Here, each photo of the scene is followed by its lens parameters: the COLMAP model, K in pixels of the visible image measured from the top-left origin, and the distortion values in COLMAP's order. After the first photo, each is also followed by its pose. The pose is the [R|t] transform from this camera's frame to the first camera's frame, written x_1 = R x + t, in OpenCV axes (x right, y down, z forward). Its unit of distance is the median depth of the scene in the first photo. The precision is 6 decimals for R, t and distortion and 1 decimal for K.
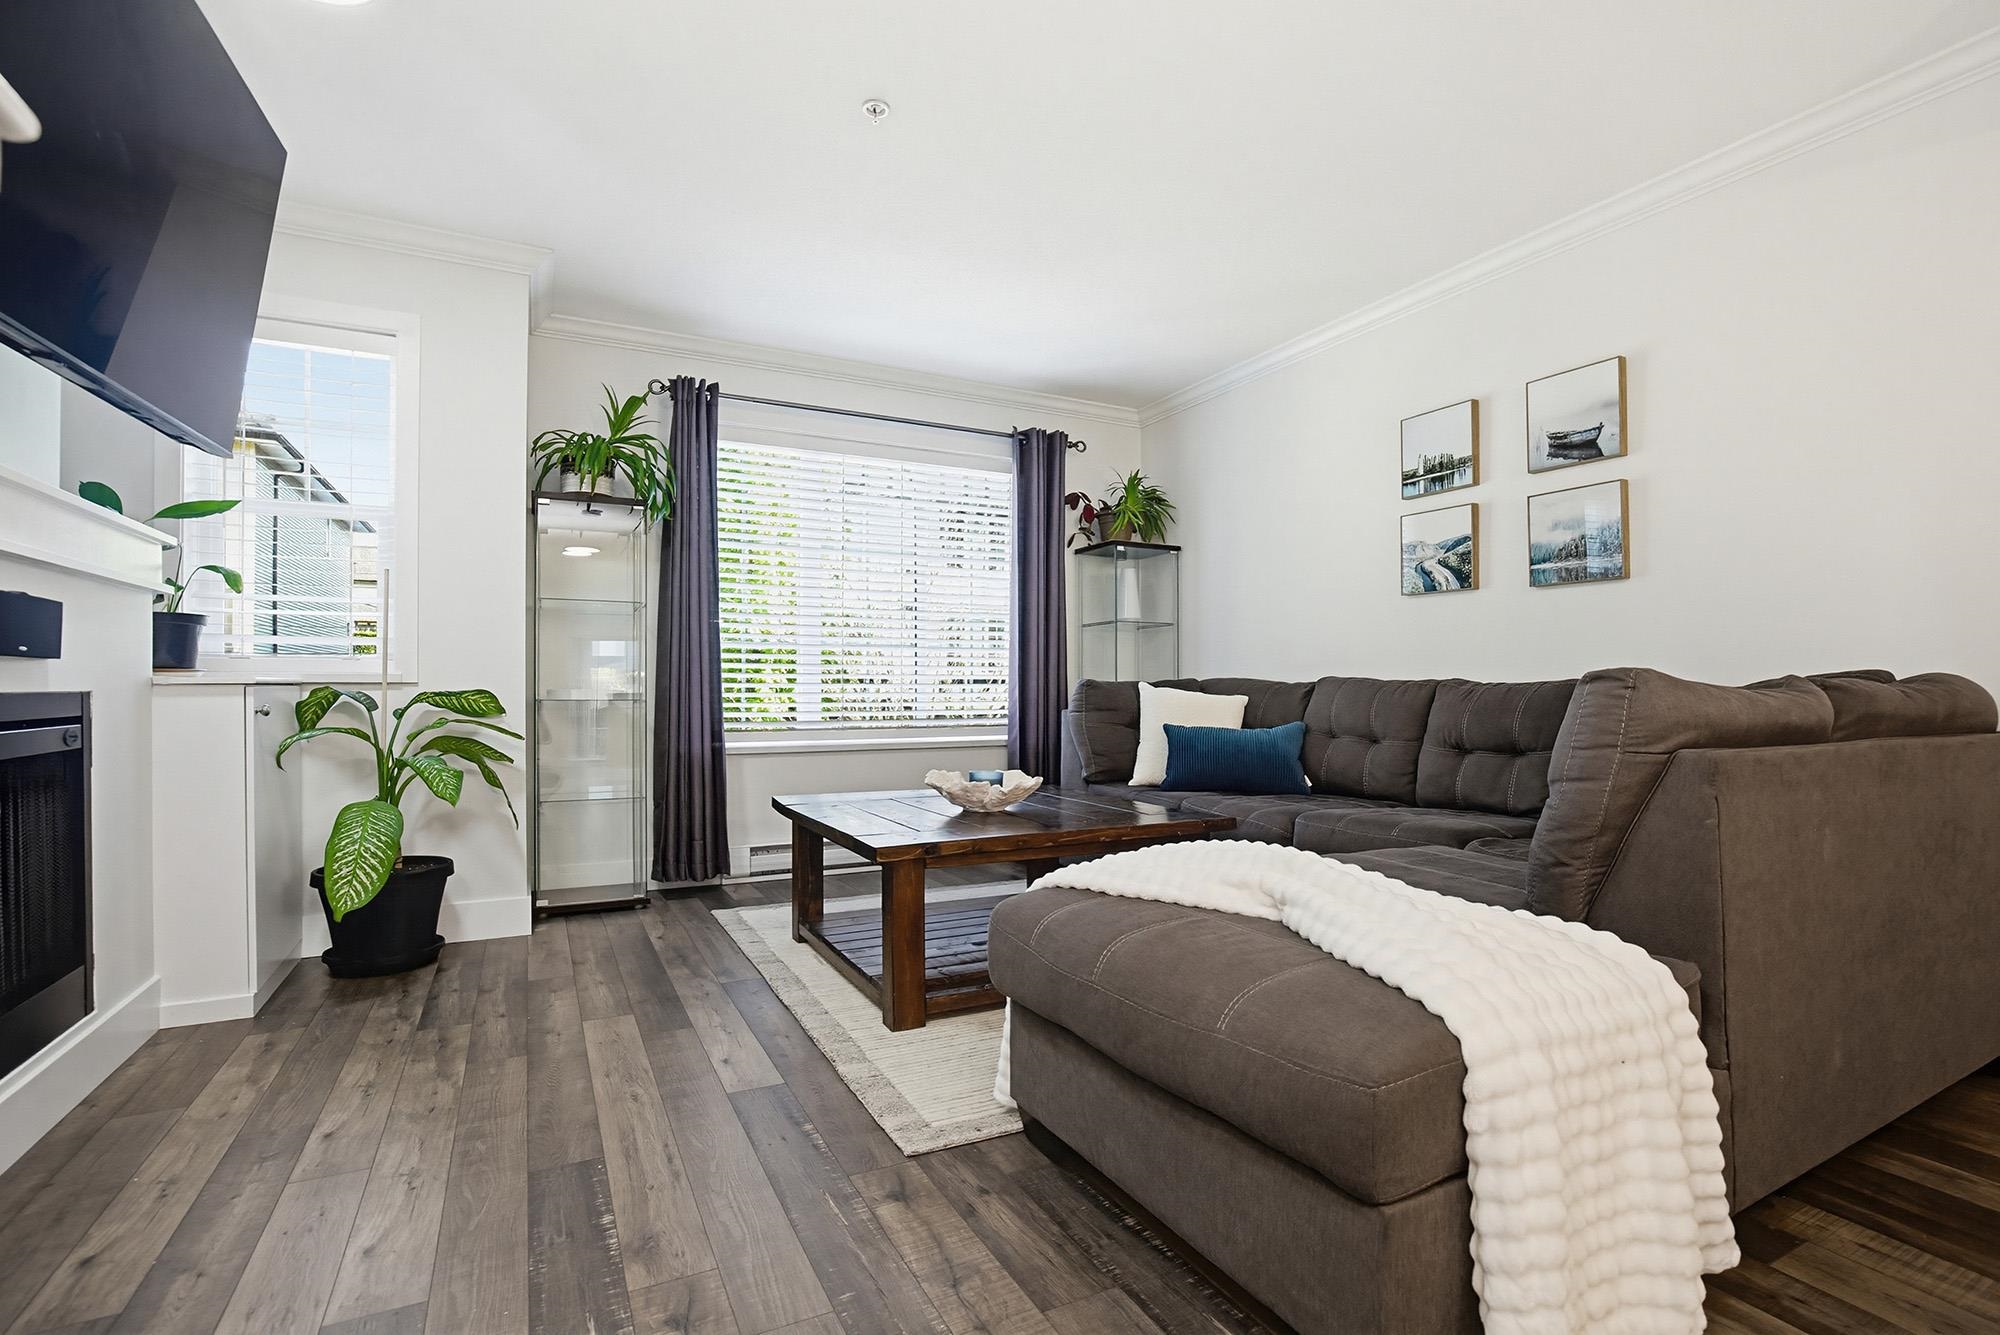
lens RADIAL K [[929.3, 0, 1001.5], [0, 929.3, 686.7], [0, 0, 1]] dist [-0.025954, 0.000257]
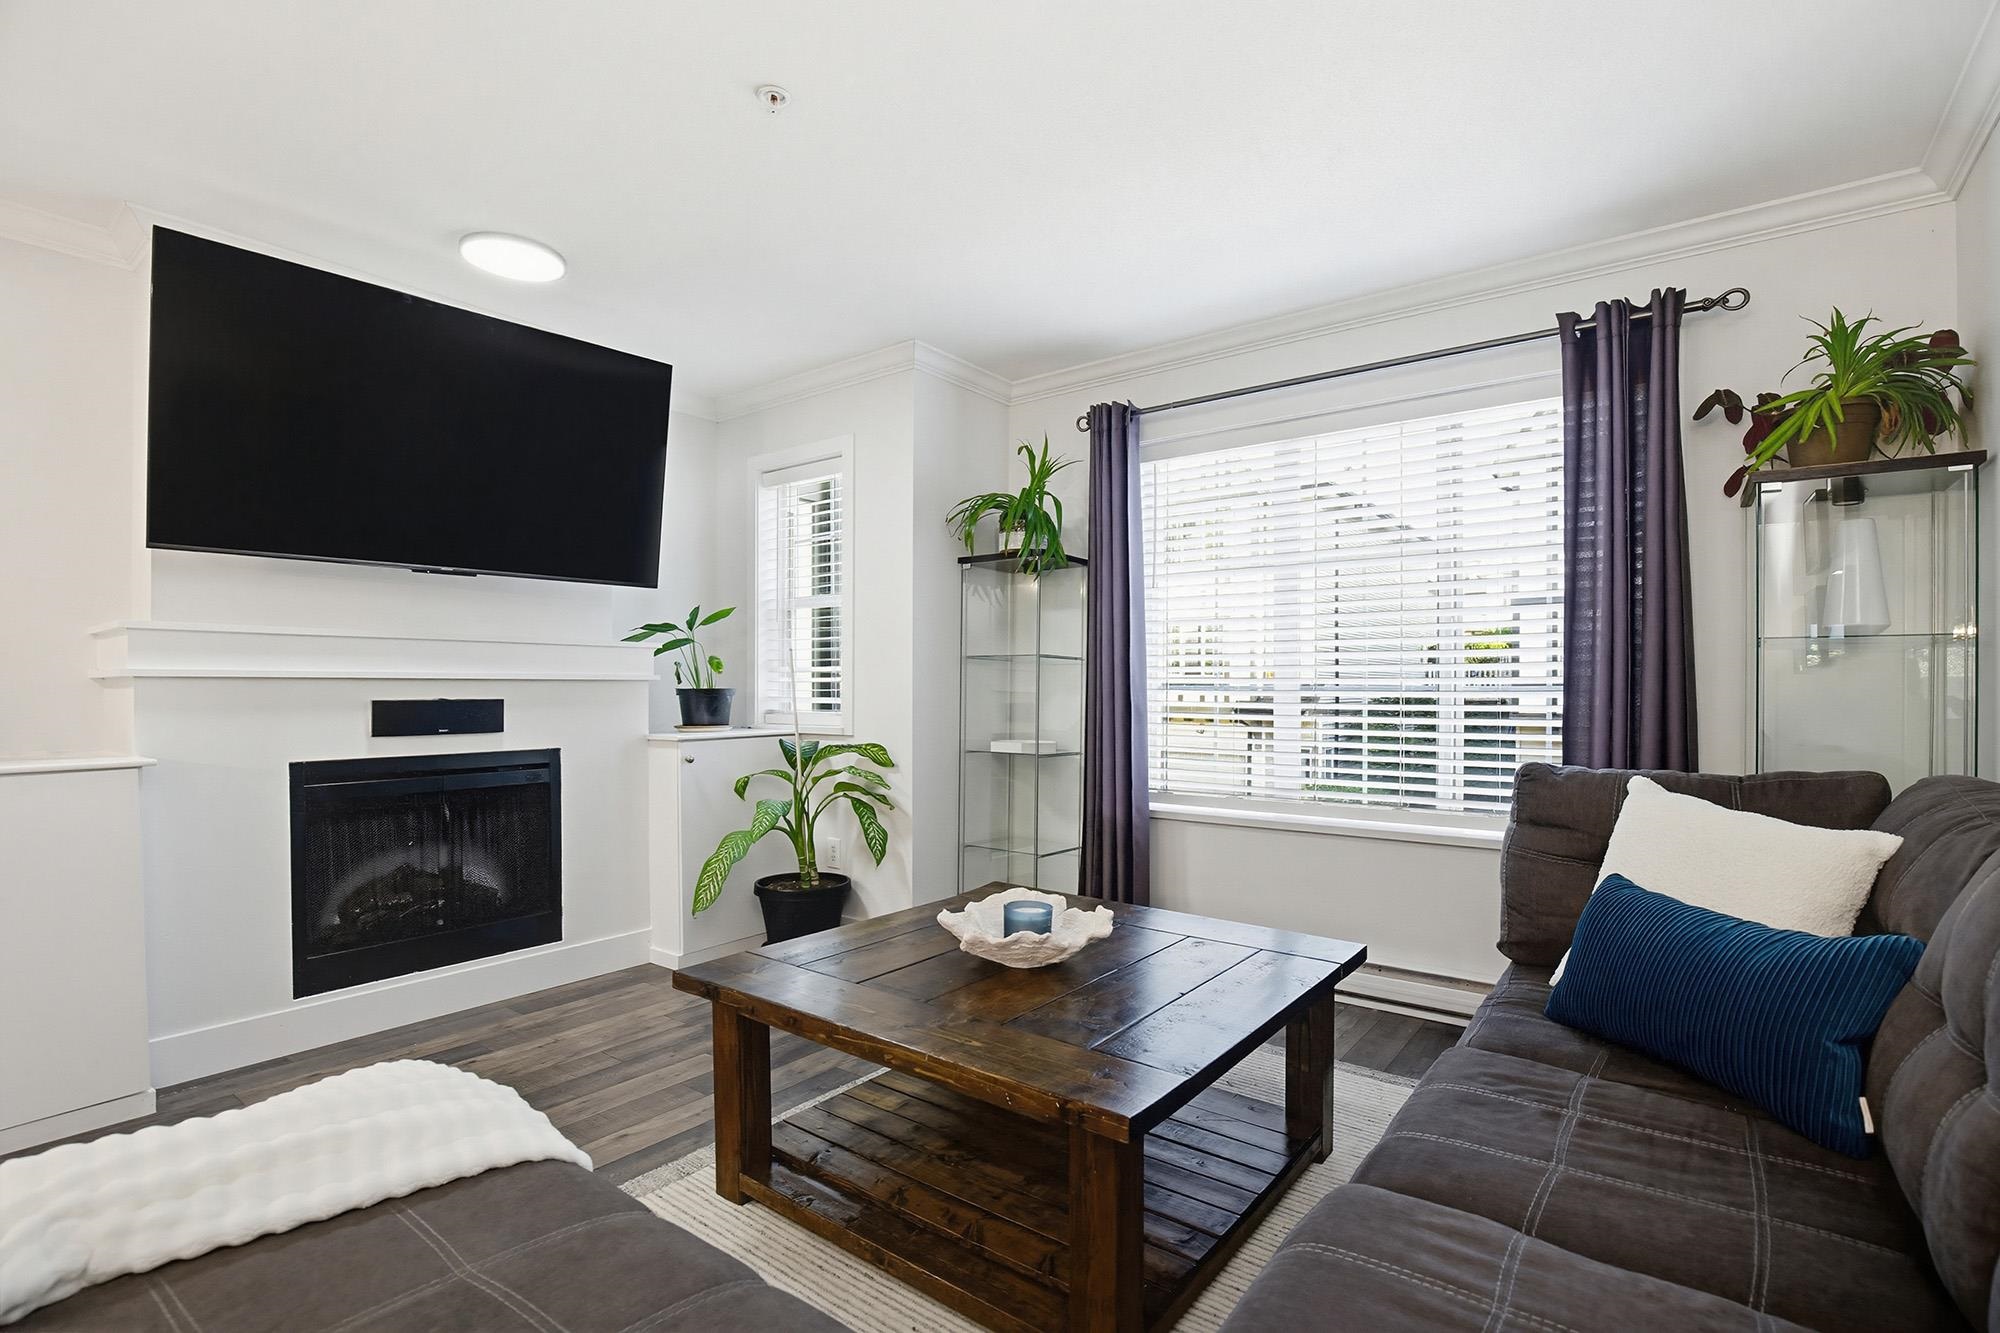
lens RADIAL K [[929.3, 0, 1001.5], [0, 929.3, 685.7], [0, 0, 1]] dist [-0.025954, 0.000257]
pose [[0.434482, 0.000114, -0.900681, 0.498606], [0.001072, 0.999999, 0.000644, -0.062638], [0.900680, -0.001246, 0.434482, 0.567694]]
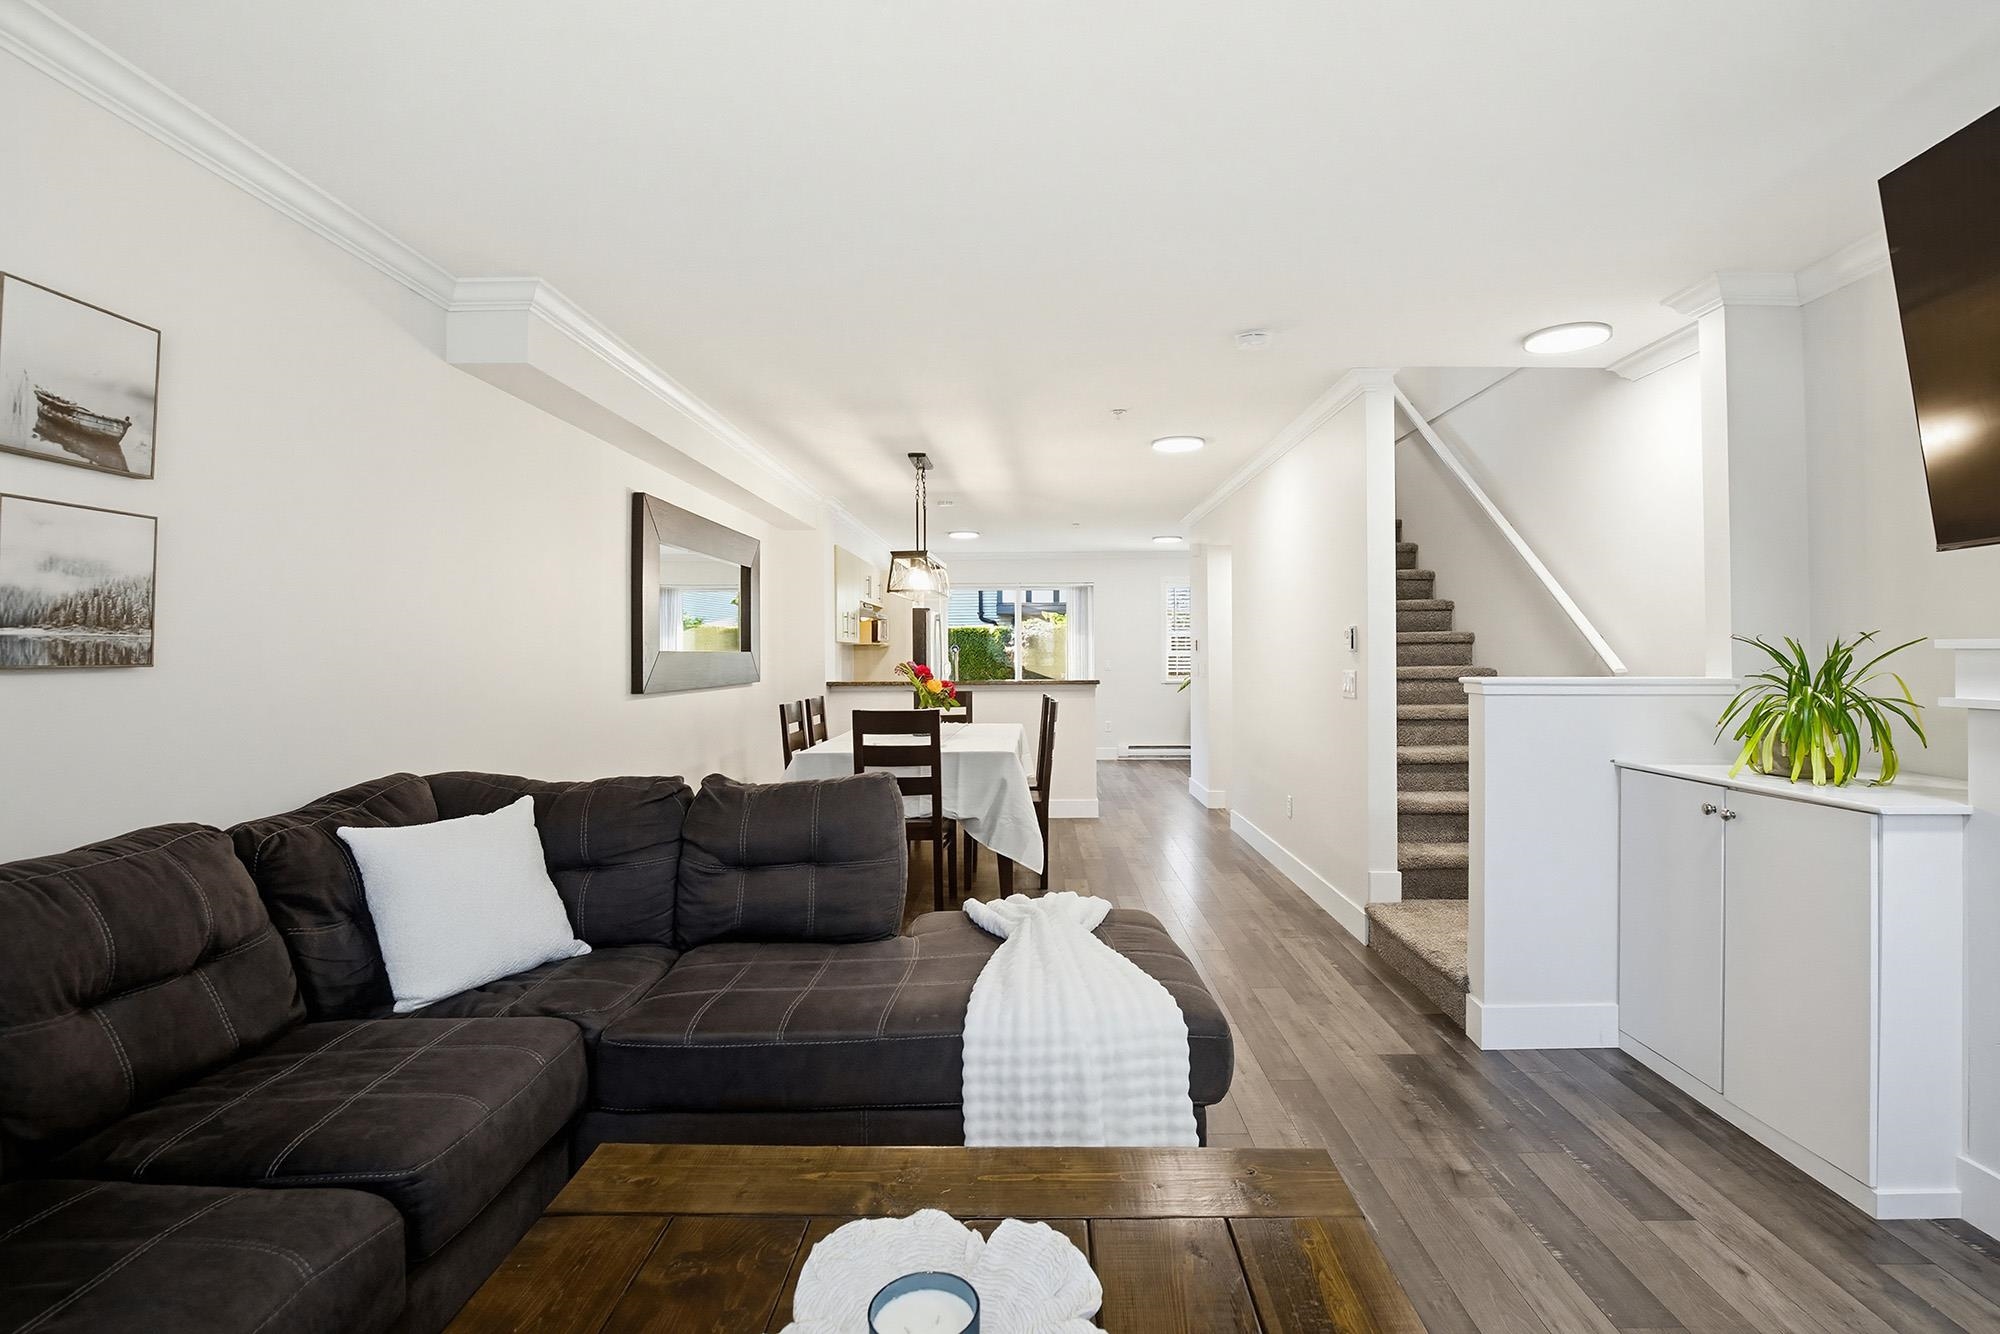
lens RADIAL K [[953.8, 0, 1036.4], [0, 953.8, 650.0], [0, 0, 1]] dist [-0.029836, 0.005975]
pose [[-0.892031, -0.001367, 0.451972, -0.159708], [-0.004293, 0.999976, -0.005449, -0.105688], [-0.451954, -0.006801, -0.892015, 1.068165]]
